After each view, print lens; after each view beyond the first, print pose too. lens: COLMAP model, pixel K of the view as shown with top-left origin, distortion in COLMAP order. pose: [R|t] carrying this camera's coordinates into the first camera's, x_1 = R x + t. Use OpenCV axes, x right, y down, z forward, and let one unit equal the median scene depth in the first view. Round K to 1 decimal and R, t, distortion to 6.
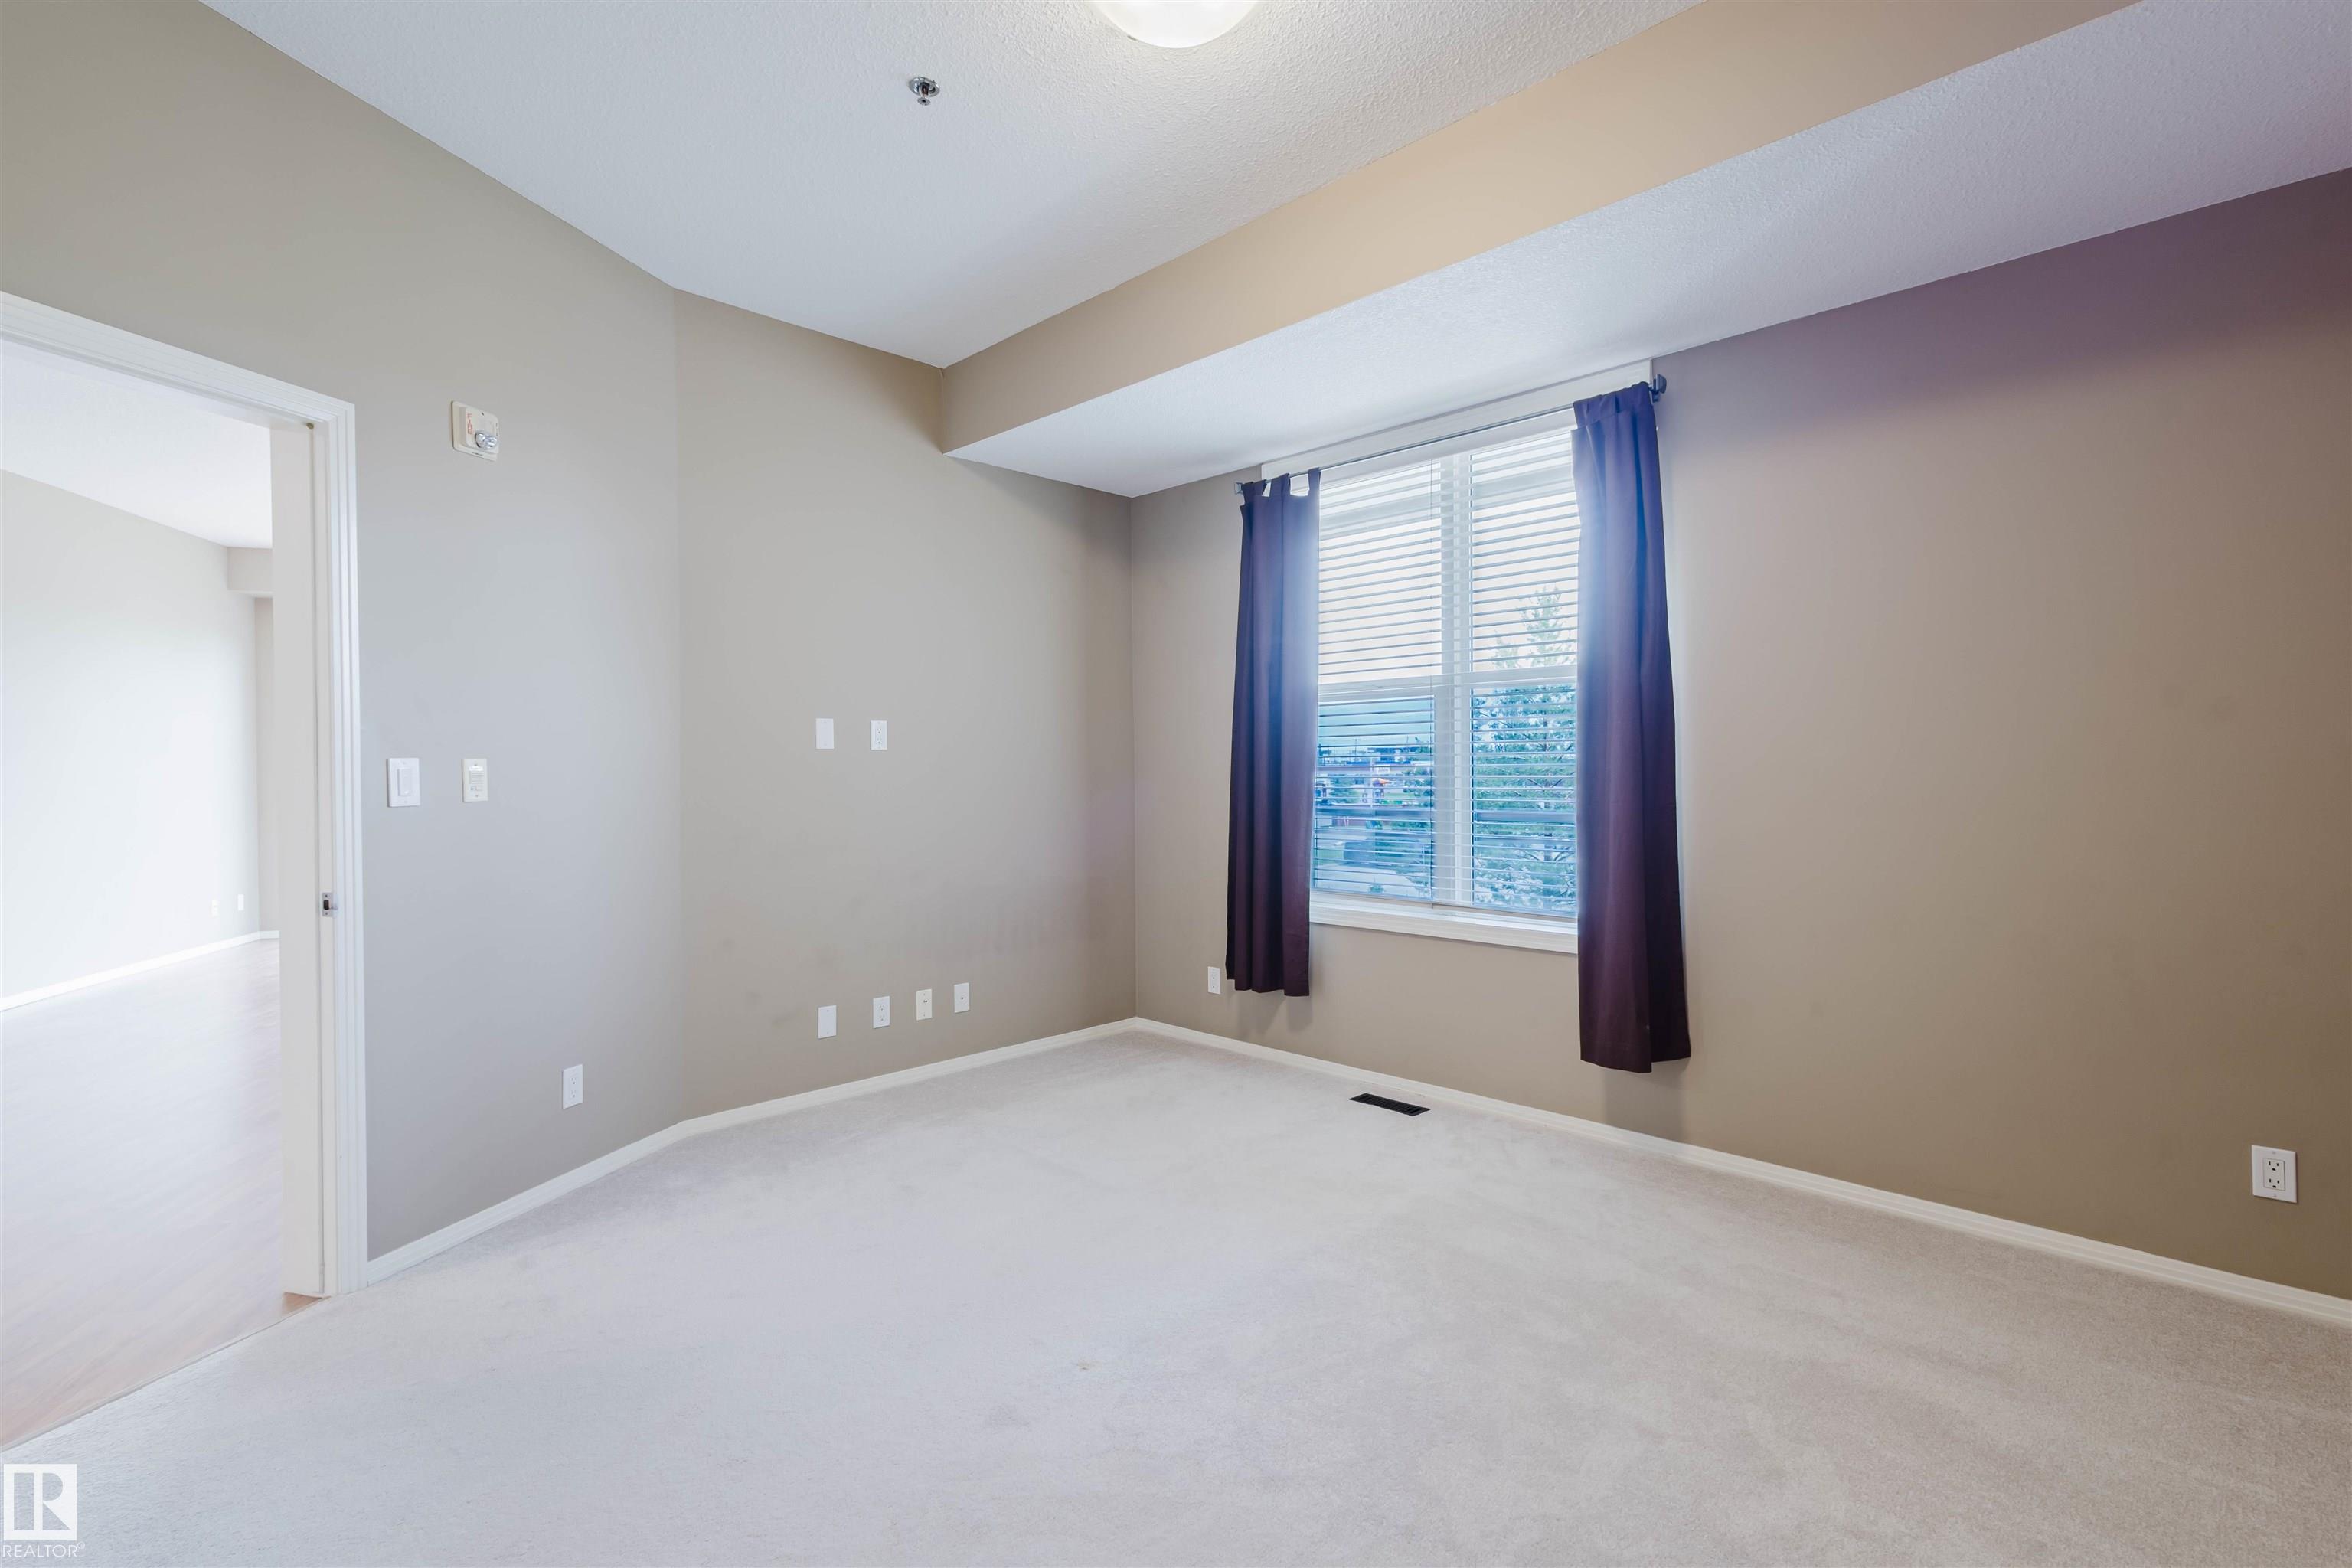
lens RADIAL K [[1083.9, 0, 1186.3], [0, 1083.9, 769.5], [0, 0, 1]] dist [0.014817, -0.006085]
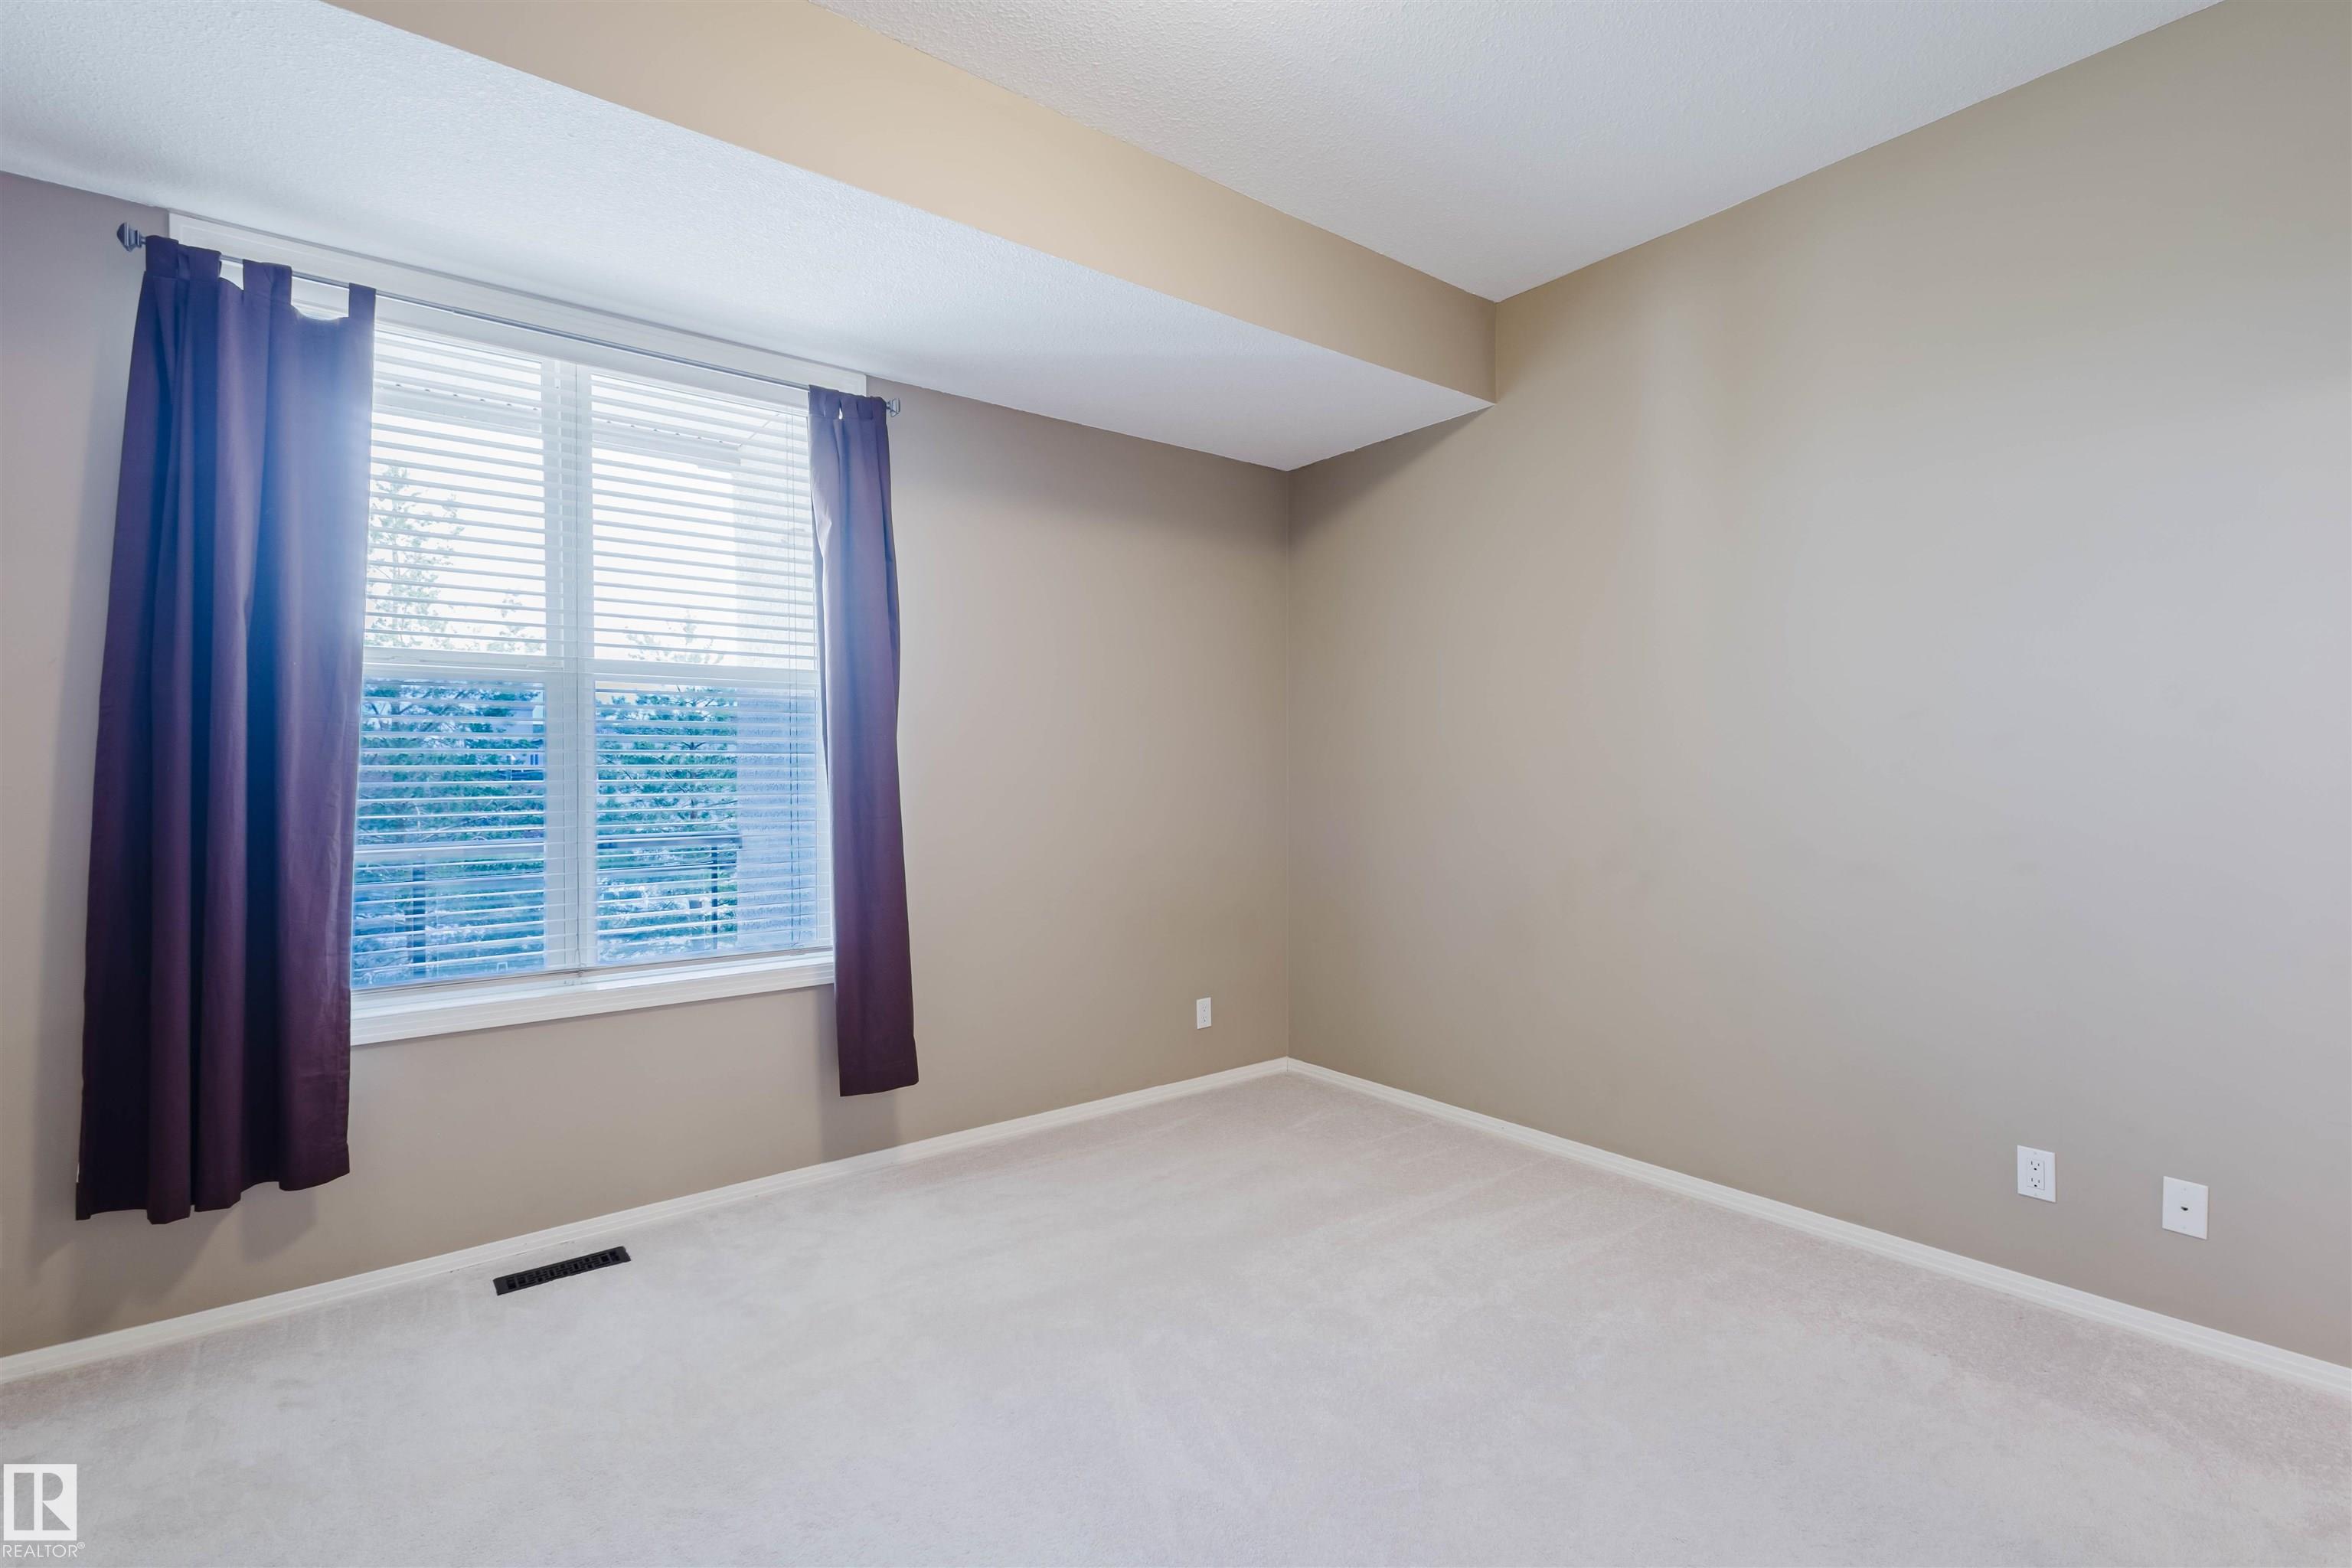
lens RADIAL K [[1083.9, 0, 1172.9], [0, 1083.9, 773.3], [0, 0, 1]] dist [0.014817, -0.006085]
pose [[0.114972, 0.016642, 0.993229, -0.429594], [0.015209, 0.999713, -0.018511, 0.010627], [-0.993252, 0.017235, 0.114686, 0.490806]]
